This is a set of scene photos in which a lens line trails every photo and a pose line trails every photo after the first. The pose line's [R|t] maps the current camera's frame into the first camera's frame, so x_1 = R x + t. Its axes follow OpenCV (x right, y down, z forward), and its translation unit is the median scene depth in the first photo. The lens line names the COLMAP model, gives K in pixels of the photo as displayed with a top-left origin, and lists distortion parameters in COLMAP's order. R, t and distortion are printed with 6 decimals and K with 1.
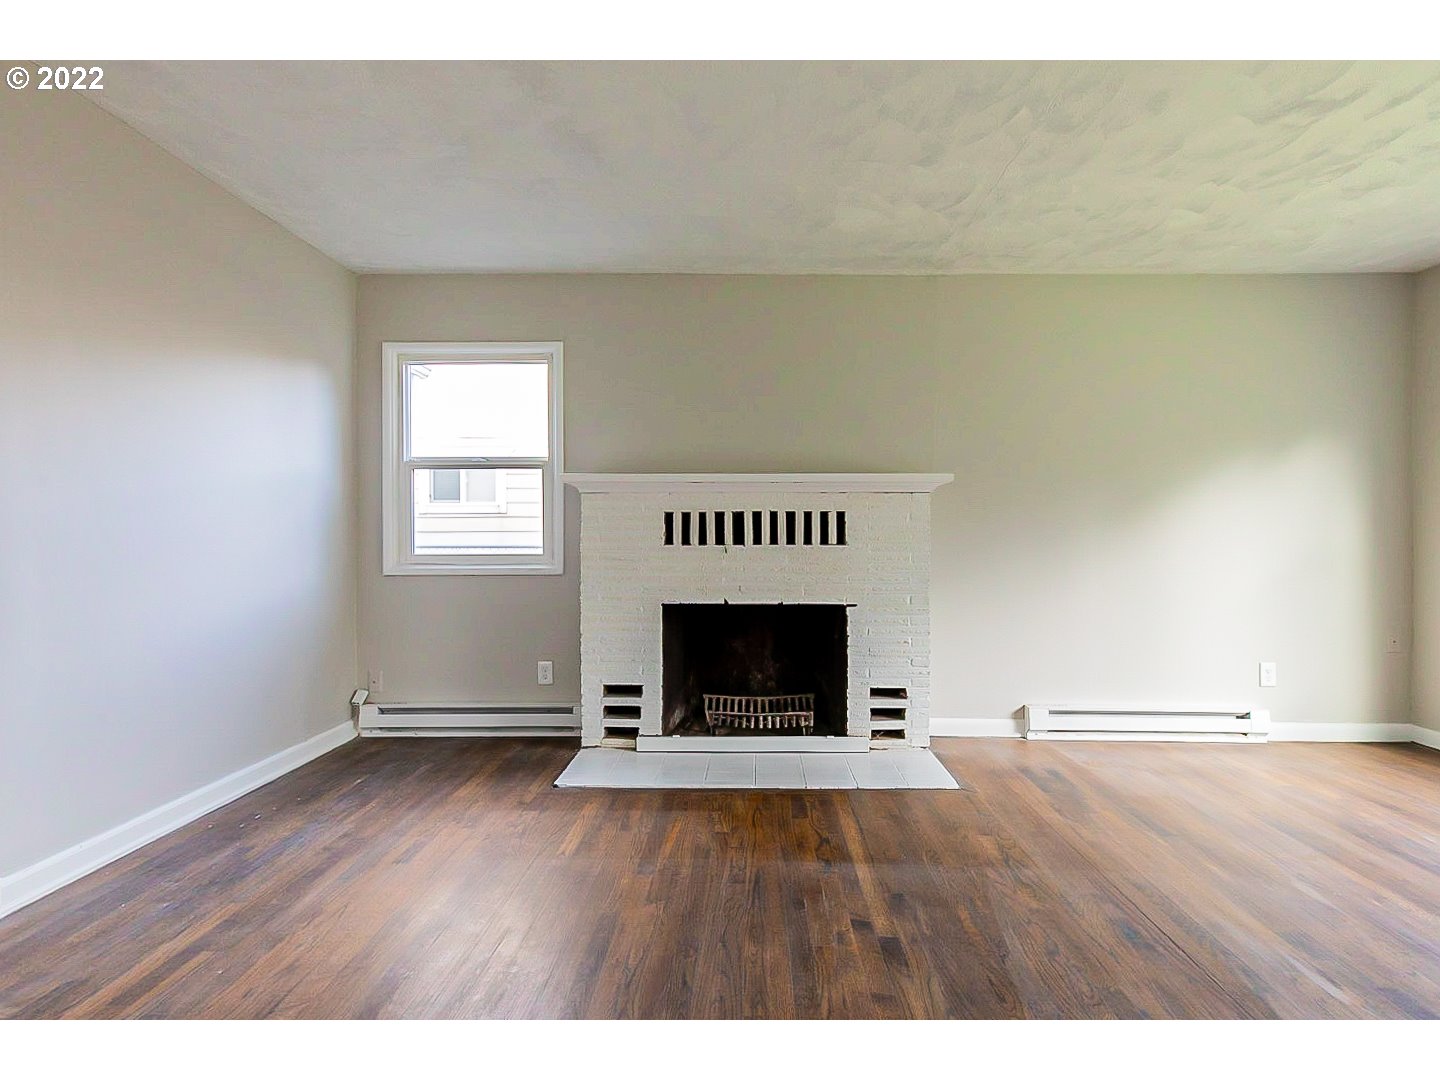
lens RADIAL K [[655.7, 0, 731.9], [0, 655.7, 551.5], [0, 0, 1]] dist [0.008283, -0.000704]
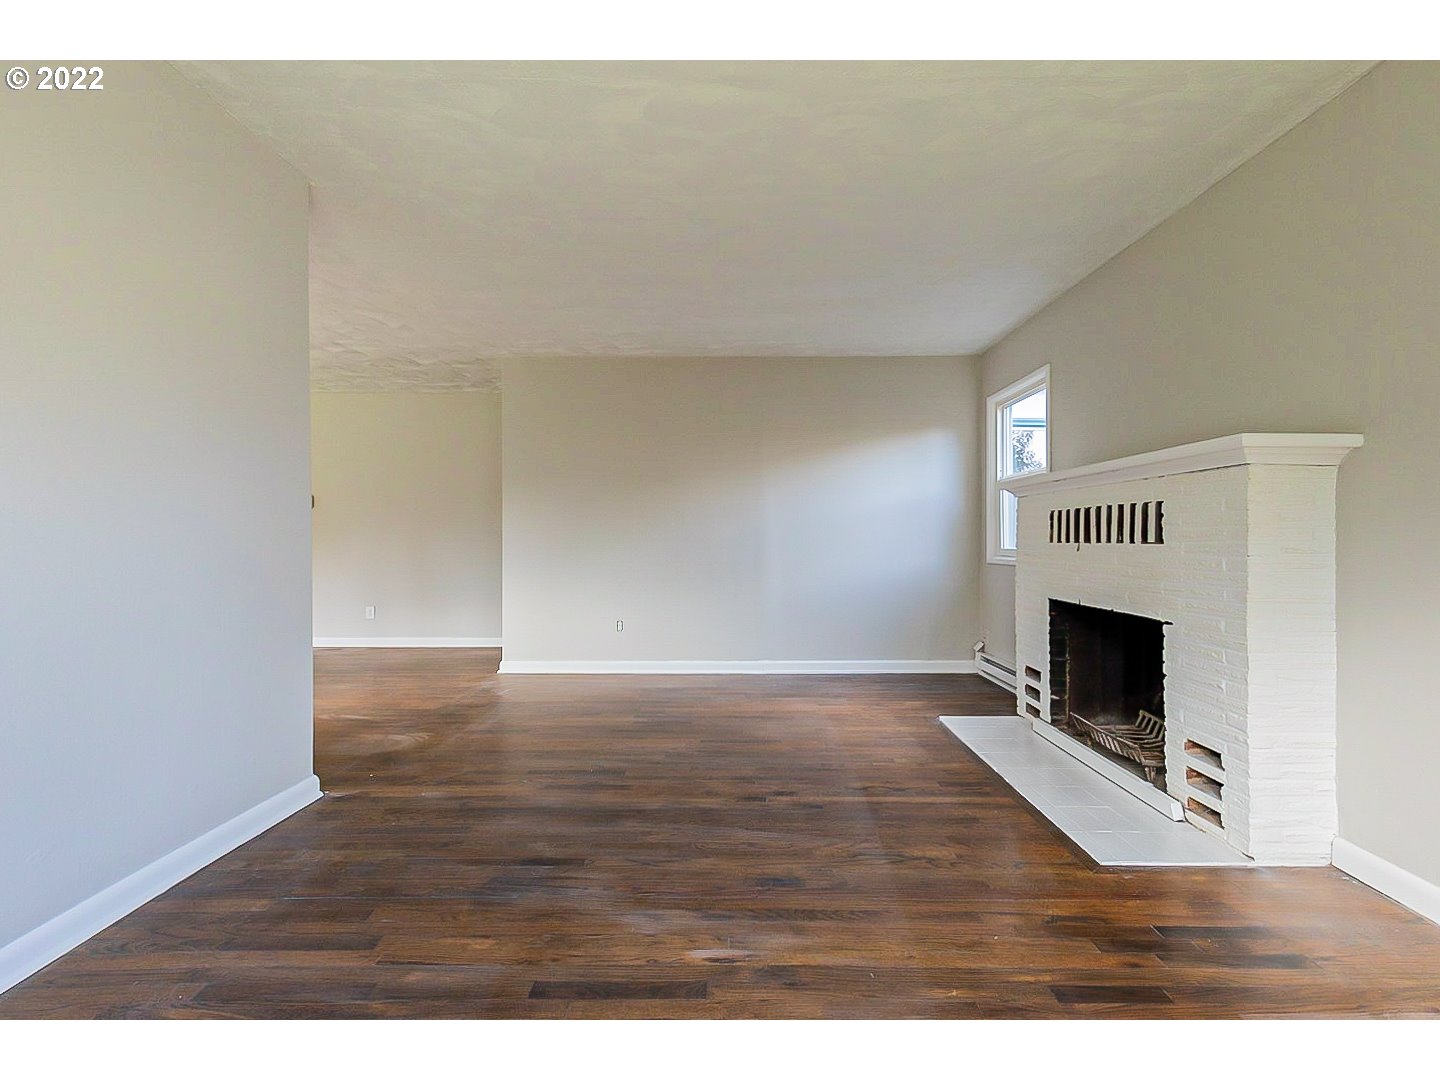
lens RADIAL K [[655.7, 0, 730.2], [0, 655.7, 533.6], [0, 0, 1]] dist [0.008283, -0.000704]
pose [[0.020455, -0.006375, -0.999770, 0.943805], [-0.006910, 0.999955, -0.006518, -0.013679], [0.999767, 0.007041, 0.020410, 0.469603]]
